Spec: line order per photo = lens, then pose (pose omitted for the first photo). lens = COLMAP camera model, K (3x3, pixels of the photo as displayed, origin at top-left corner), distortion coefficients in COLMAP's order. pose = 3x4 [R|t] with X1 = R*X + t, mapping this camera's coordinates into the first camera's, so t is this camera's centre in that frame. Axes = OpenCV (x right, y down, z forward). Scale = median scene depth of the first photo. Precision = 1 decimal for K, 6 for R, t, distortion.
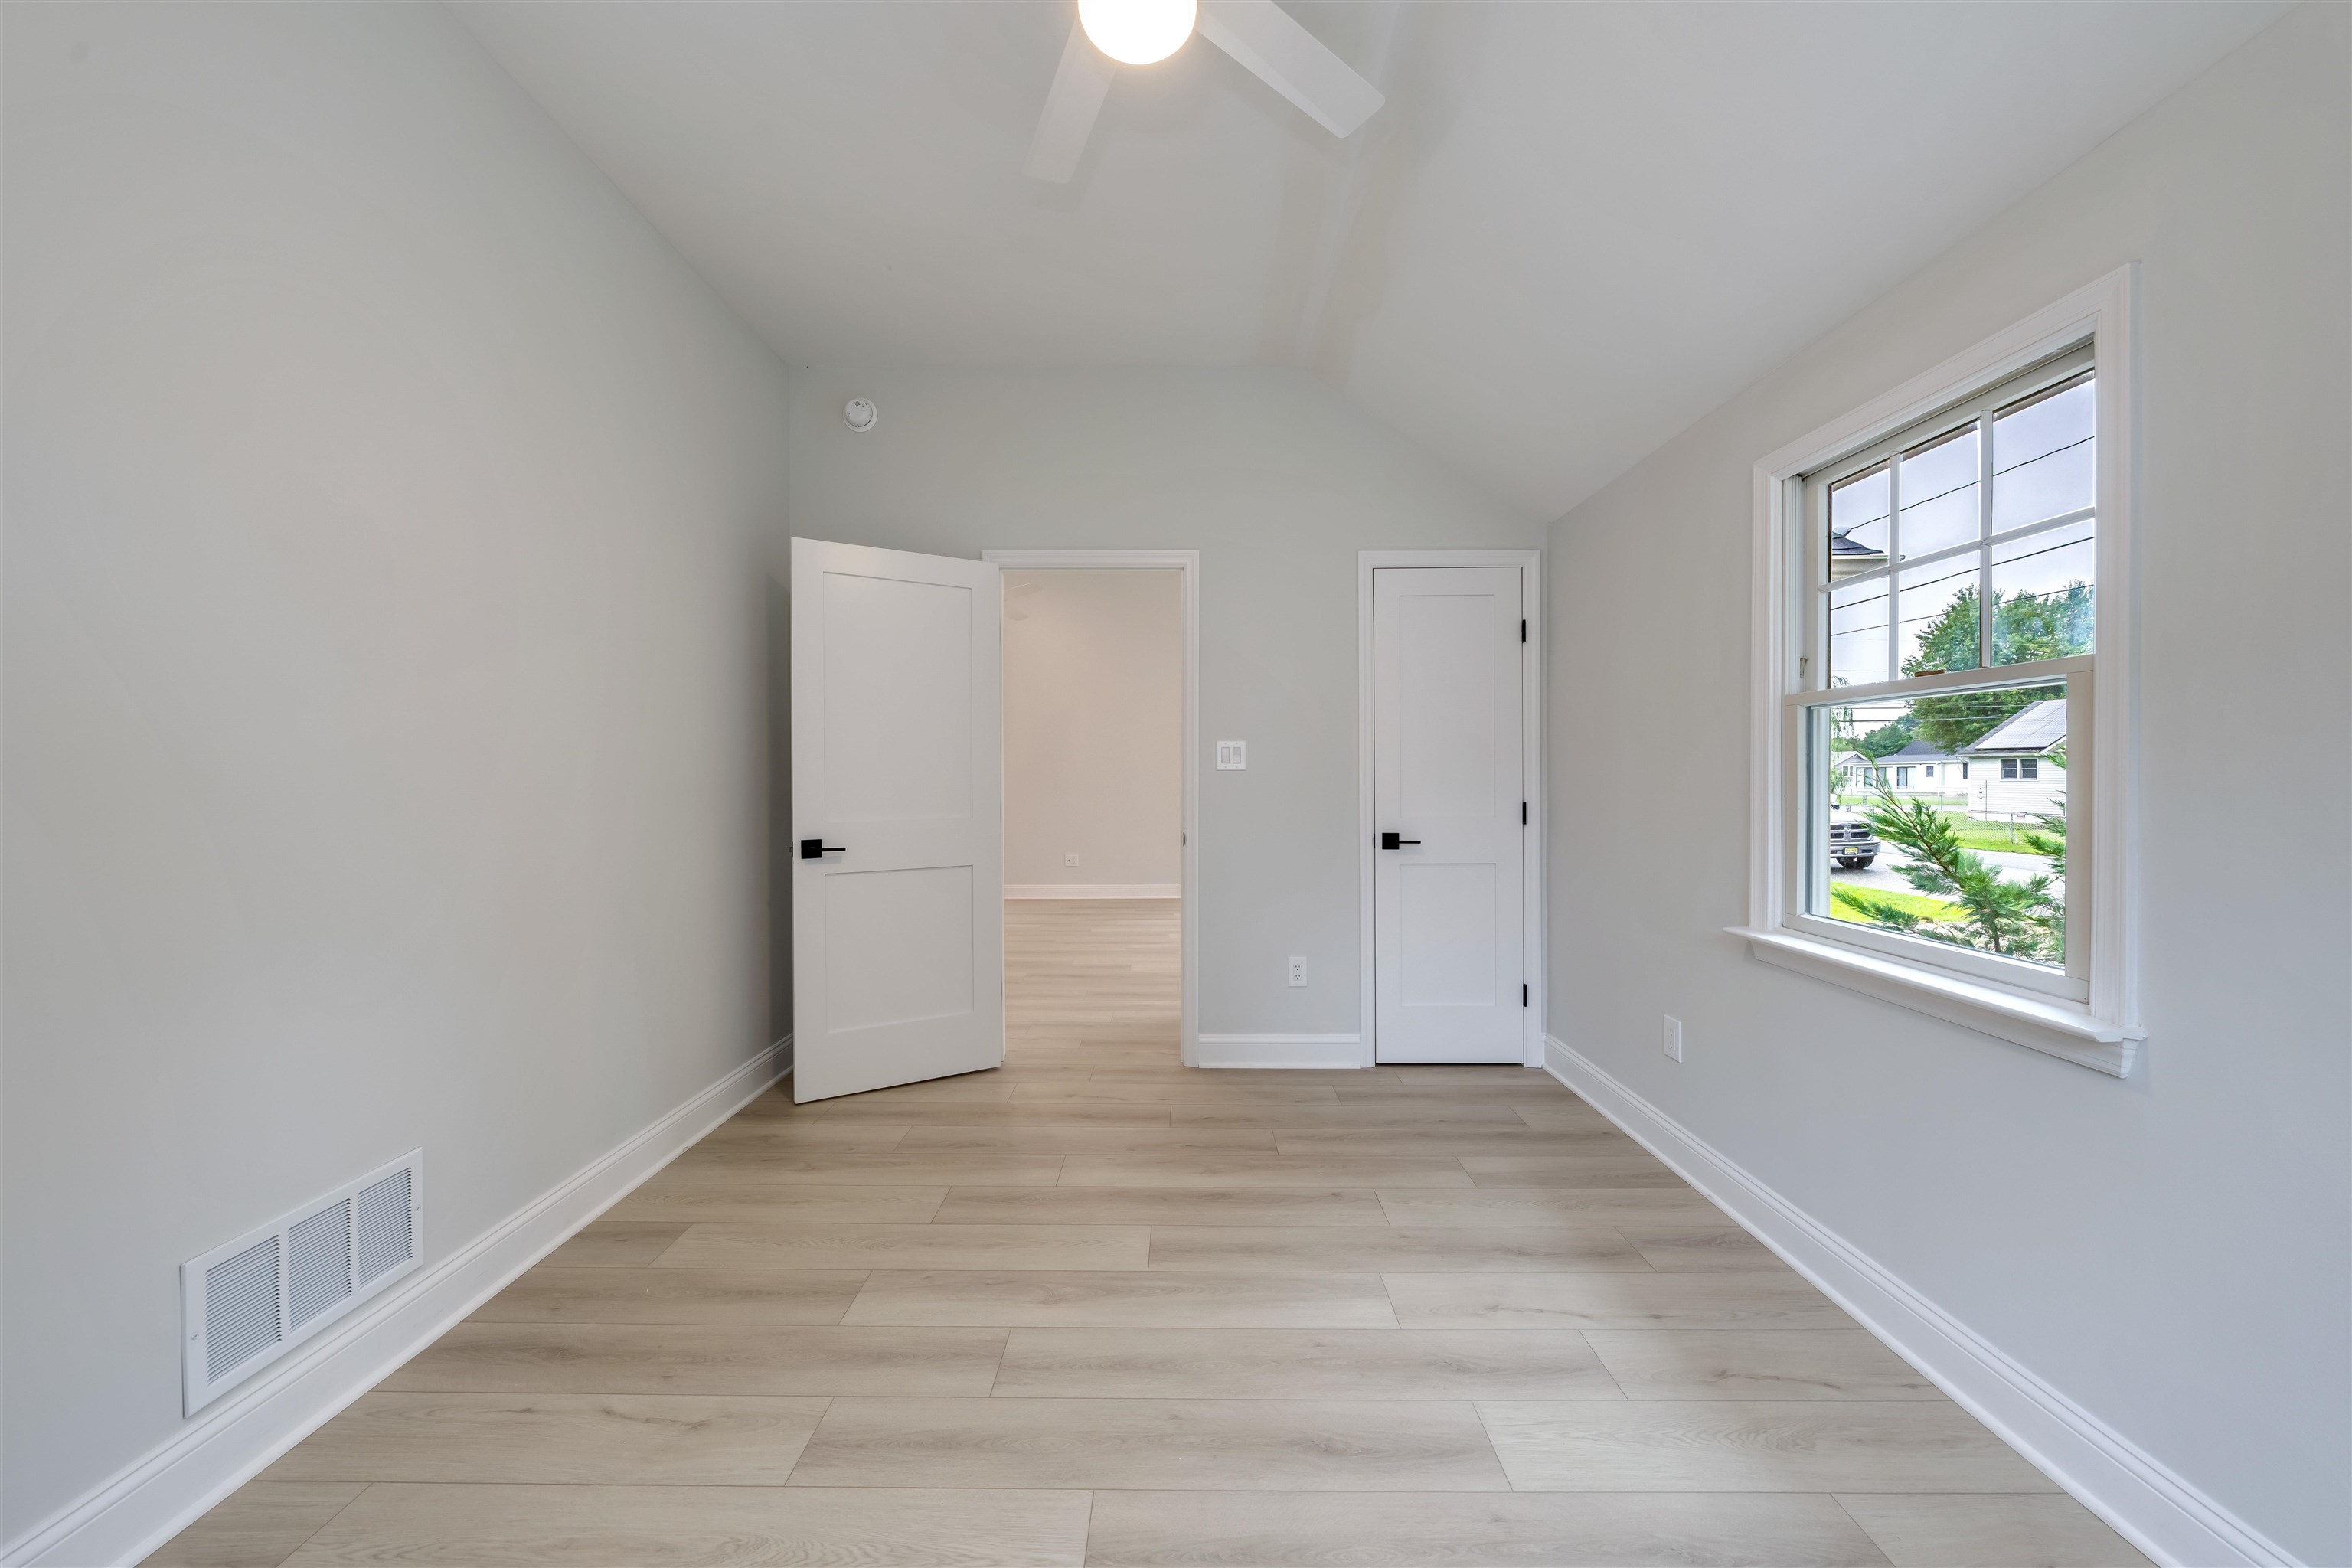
lens RADIAL K [[813.1, 0, 1176.0], [0, 813.1, 784.0], [0, 0, 1]] dist [-0.001270, -0.000106]
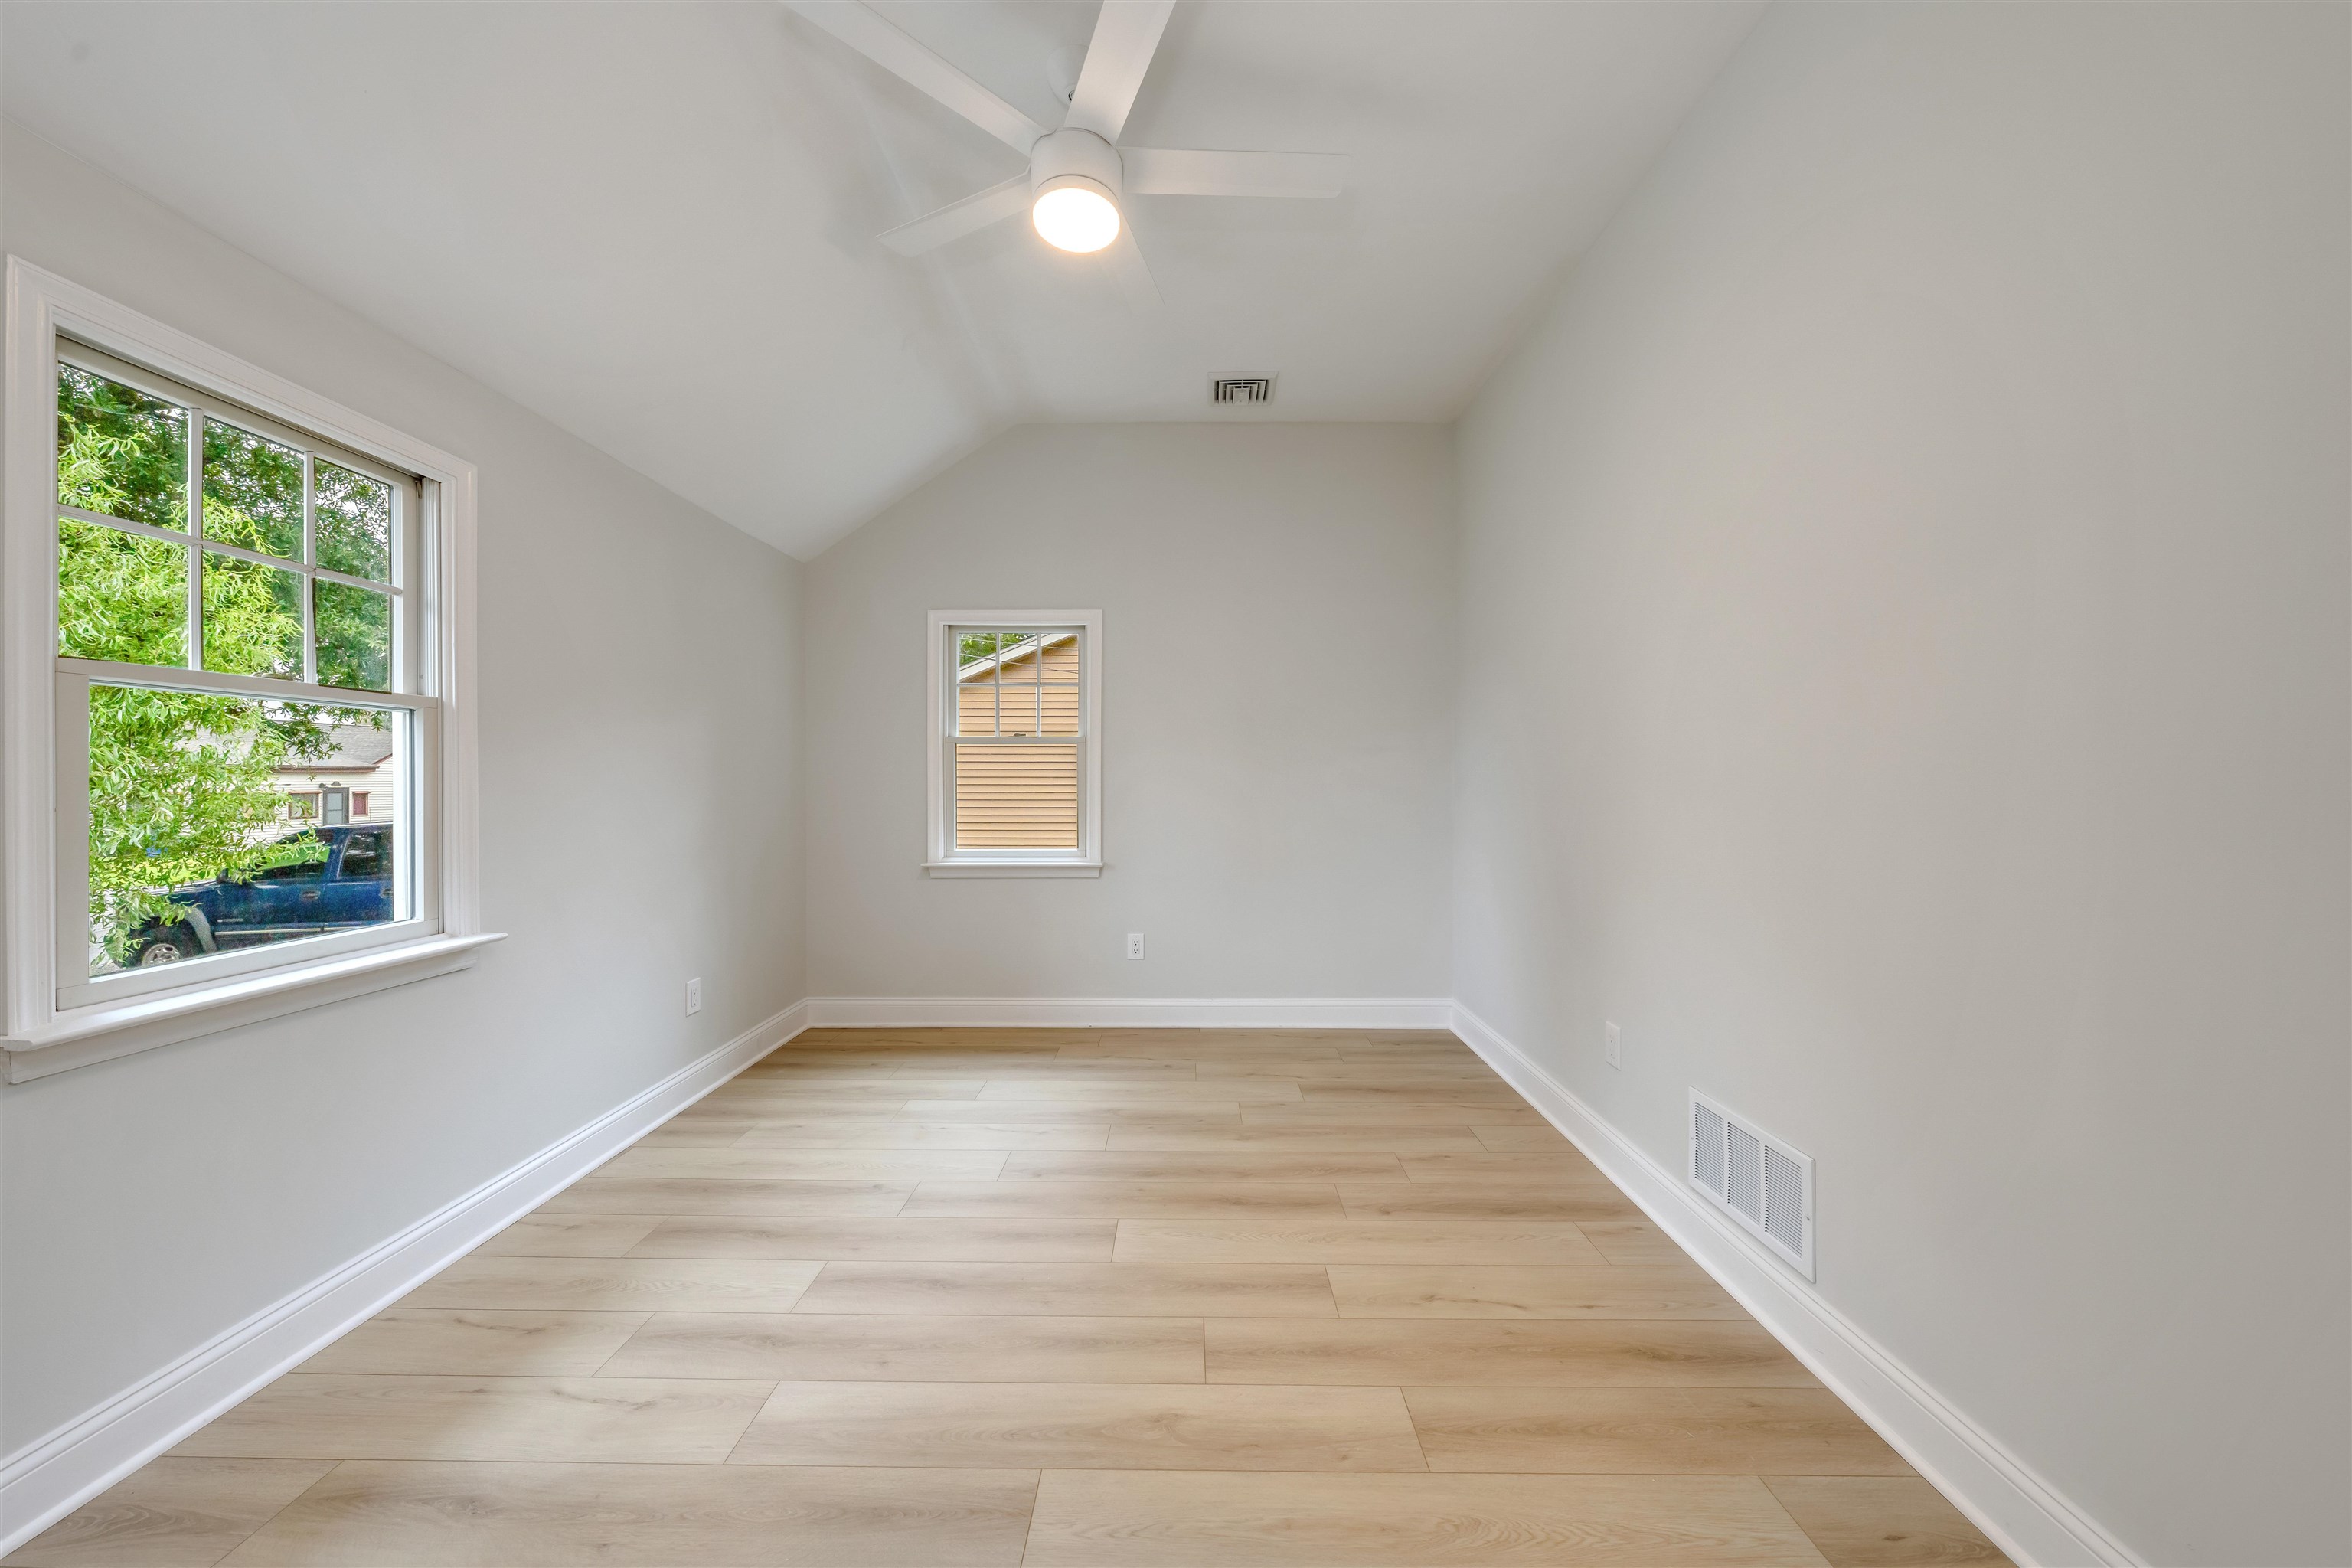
lens RADIAL K [[813.1, 0, 1176.0], [0, 813.1, 784.0], [0, 0, 1]] dist [-0.001270, -0.000106]
pose [[-0.999984, 0.004797, 0.003129, -0.181055], [0.004833, 0.999921, 0.011568, -0.011250], [-0.003073, 0.011583, -0.999928, 1.962735]]
